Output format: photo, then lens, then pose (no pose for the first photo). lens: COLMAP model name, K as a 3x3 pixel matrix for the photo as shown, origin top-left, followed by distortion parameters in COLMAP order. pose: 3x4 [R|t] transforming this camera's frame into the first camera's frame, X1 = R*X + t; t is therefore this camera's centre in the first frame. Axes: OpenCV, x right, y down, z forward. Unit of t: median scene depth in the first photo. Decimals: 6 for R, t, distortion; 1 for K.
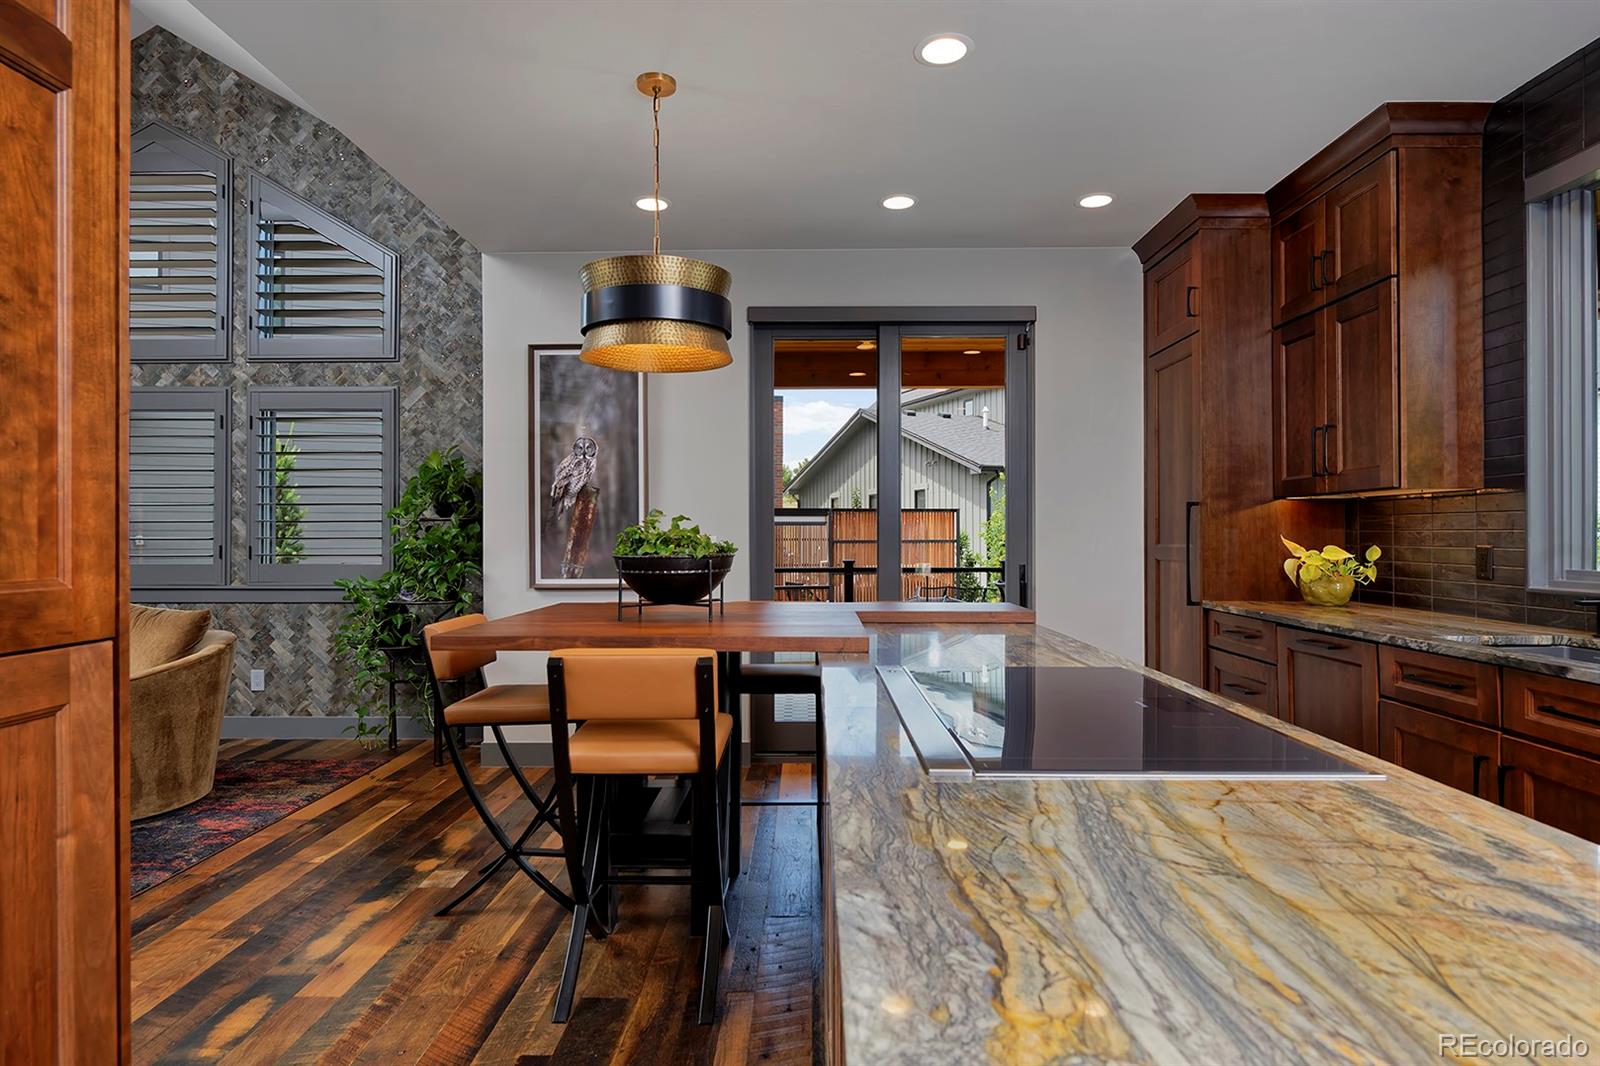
lens RADIAL K [[906.7, 0, 801.0], [0, 906.7, 528.4], [0, 0, 1]] dist [0.003083, -0.000060]
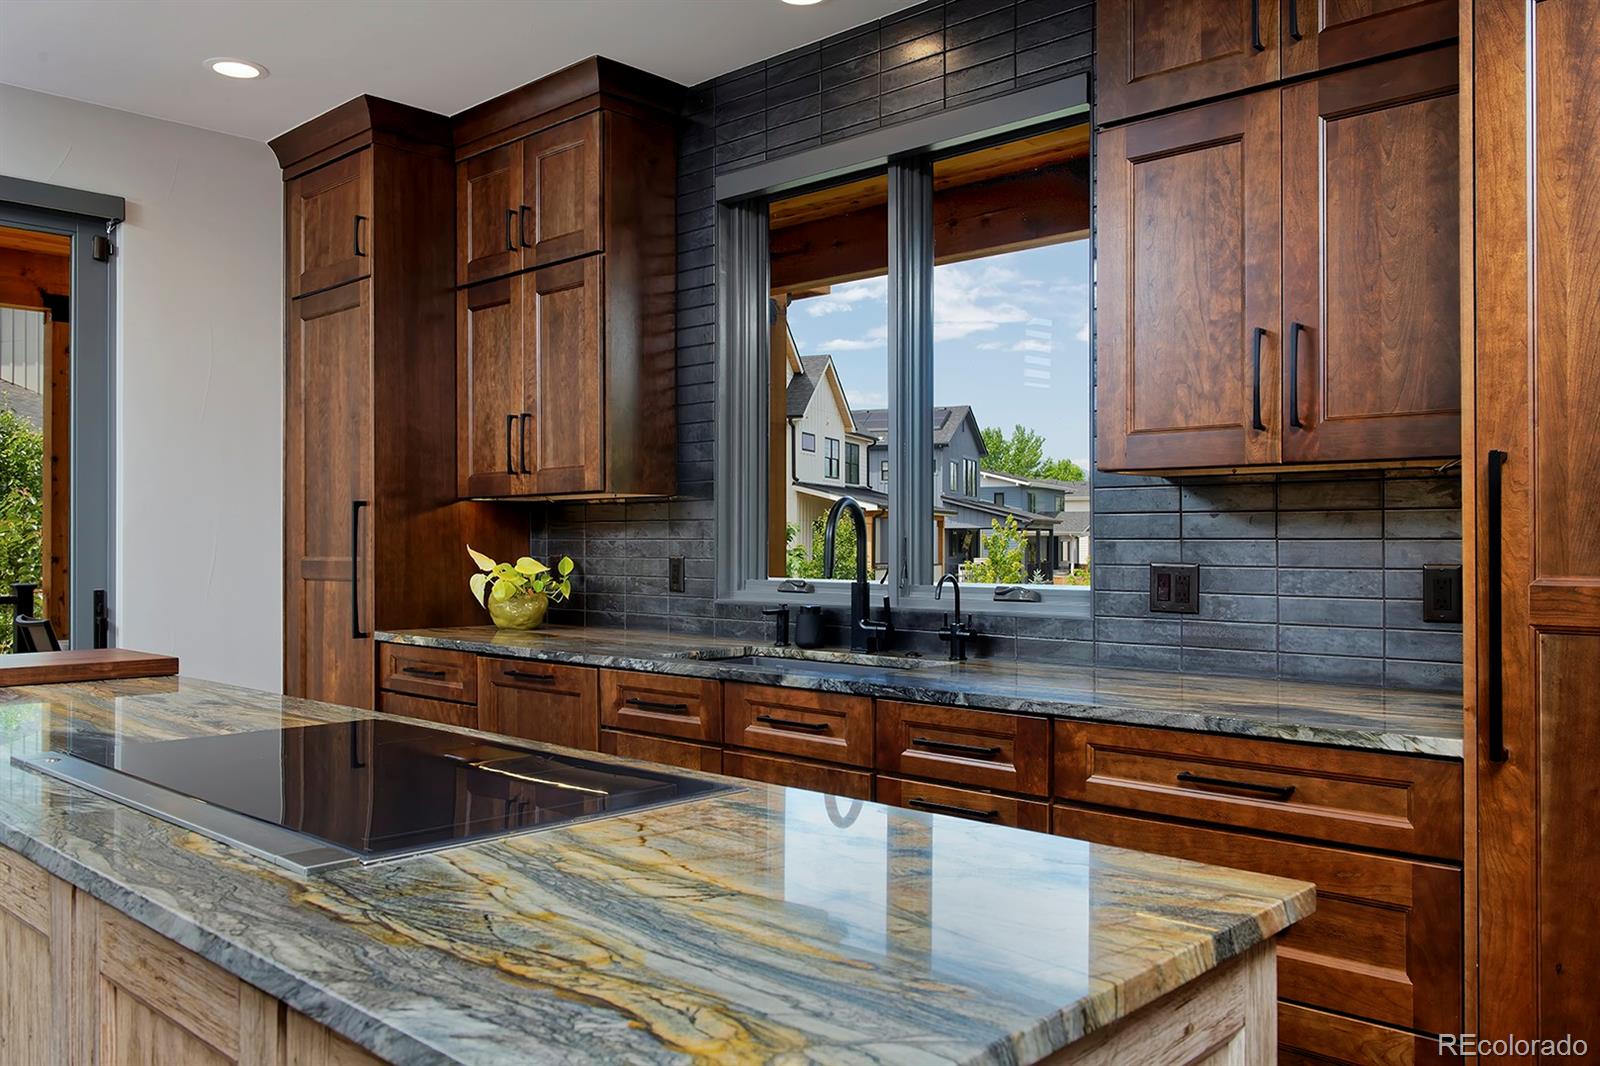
lens RADIAL K [[1298.4, 0, 800.0], [0, 1298.4, 533.0], [0, 0, 1]] dist [-0.001449, -0.001302]
pose [[0.679052, 0.005685, 0.734068, -0.127782], [-0.005124, 0.999982, -0.003003, -0.001342], [-0.734073, -0.001722, 0.679069, -0.002828]]
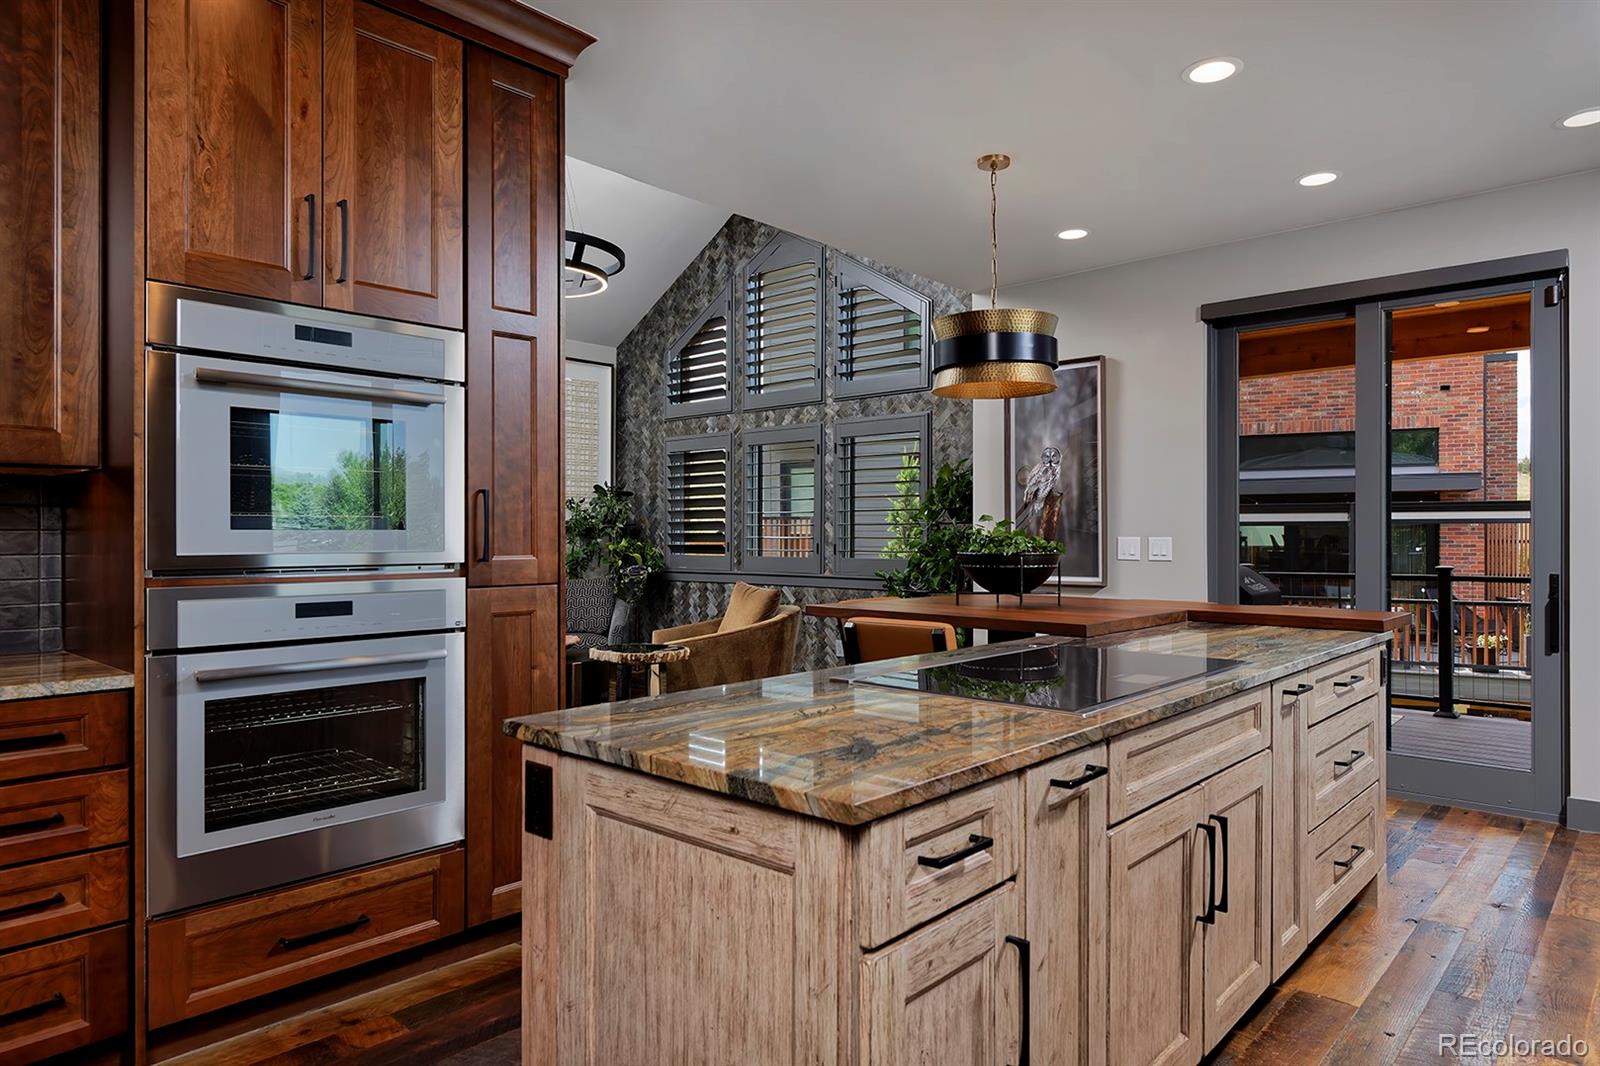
lens RADIAL K [[984.7, 0, 800.0], [0, 984.7, 533.0], [0, 0, 1]] dist [-0.007492, -0.001018]
pose [[0.752745, -0.001272, -0.658311, 0.419095], [0.004546, 0.999984, 0.003267, -0.001515], [0.658296, -0.005452, 0.752739, -0.131156]]
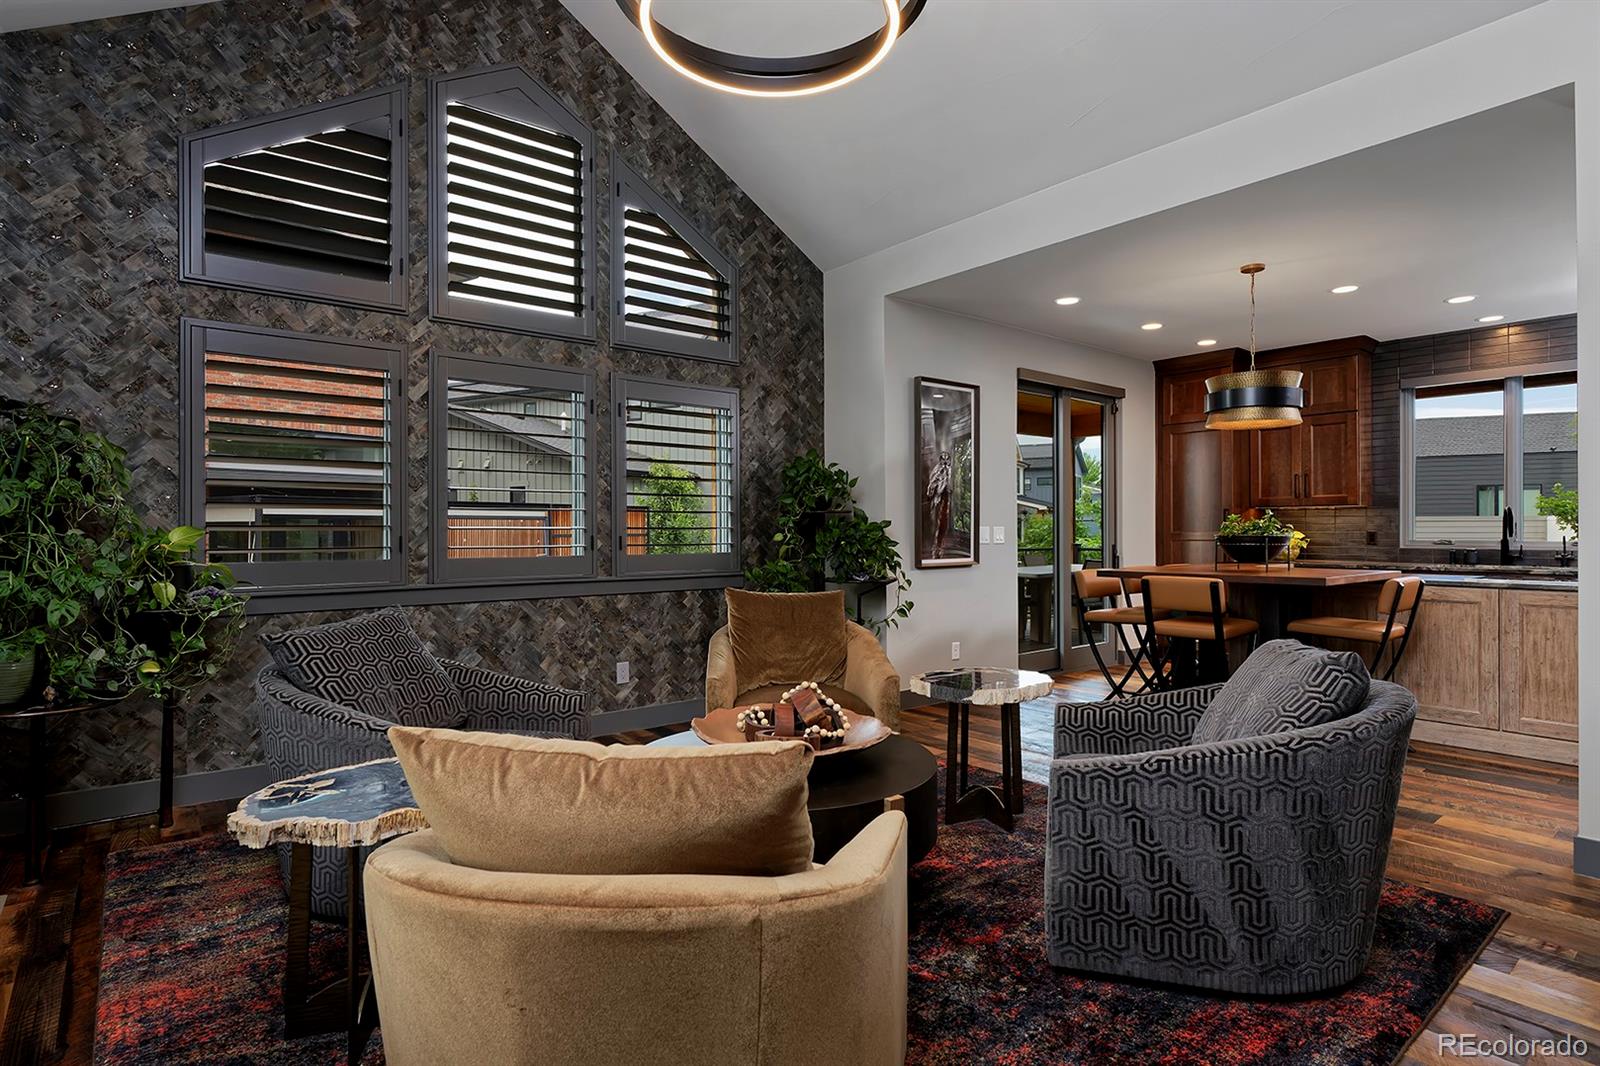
lens RADIAL K [[822.4, 0, 800.0], [0, 822.4, 533.0], [0, 0, 1]] dist [-0.000700, -0.000104]
pose [[0.765311, -0.003245, 0.643653, -1.534566], [-0.003959, 0.999945, 0.009749, 0.009552], [-0.643649, -0.010009, 0.765256, 0.294315]]
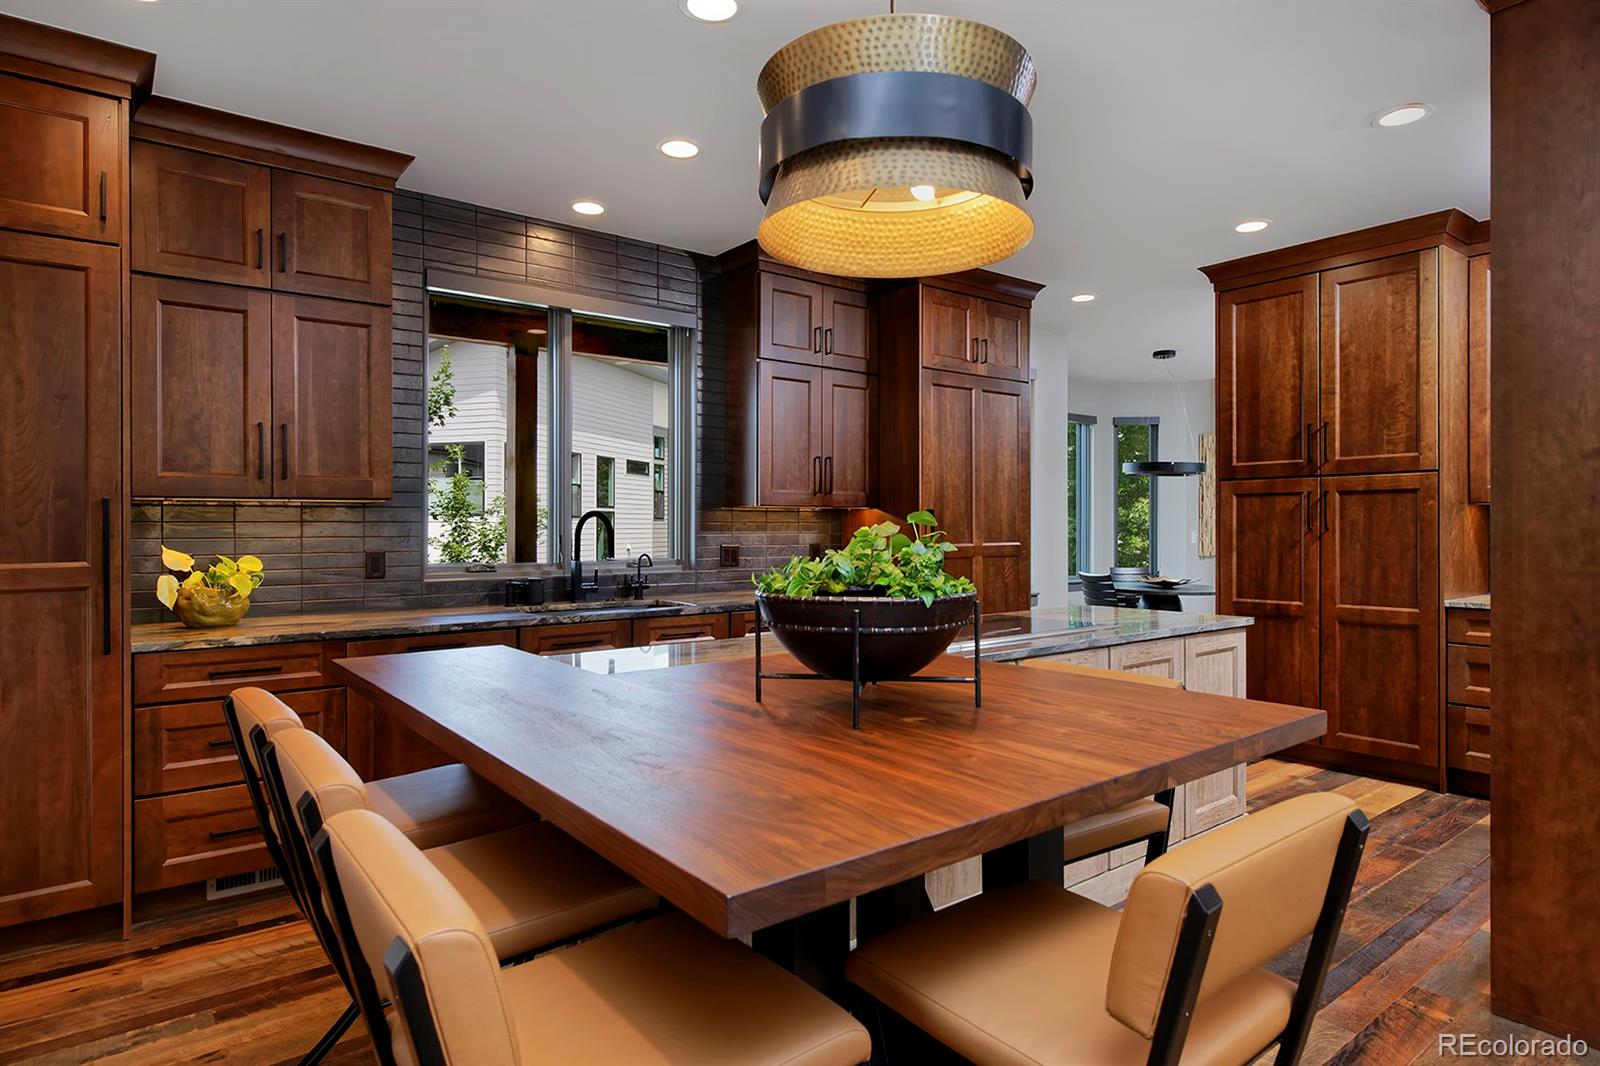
lens RADIAL K [[906.7, 0, 801.0], [0, 906.7, 528.4], [0, 0, 1]] dist [0.003083, -0.000060]
pose [[-0.630176, 0.001231, 0.776451, -0.462835], [-0.000333, 0.999998, -0.001855, -0.007352], [-0.776452, -0.001428, -0.630174, 1.168984]]
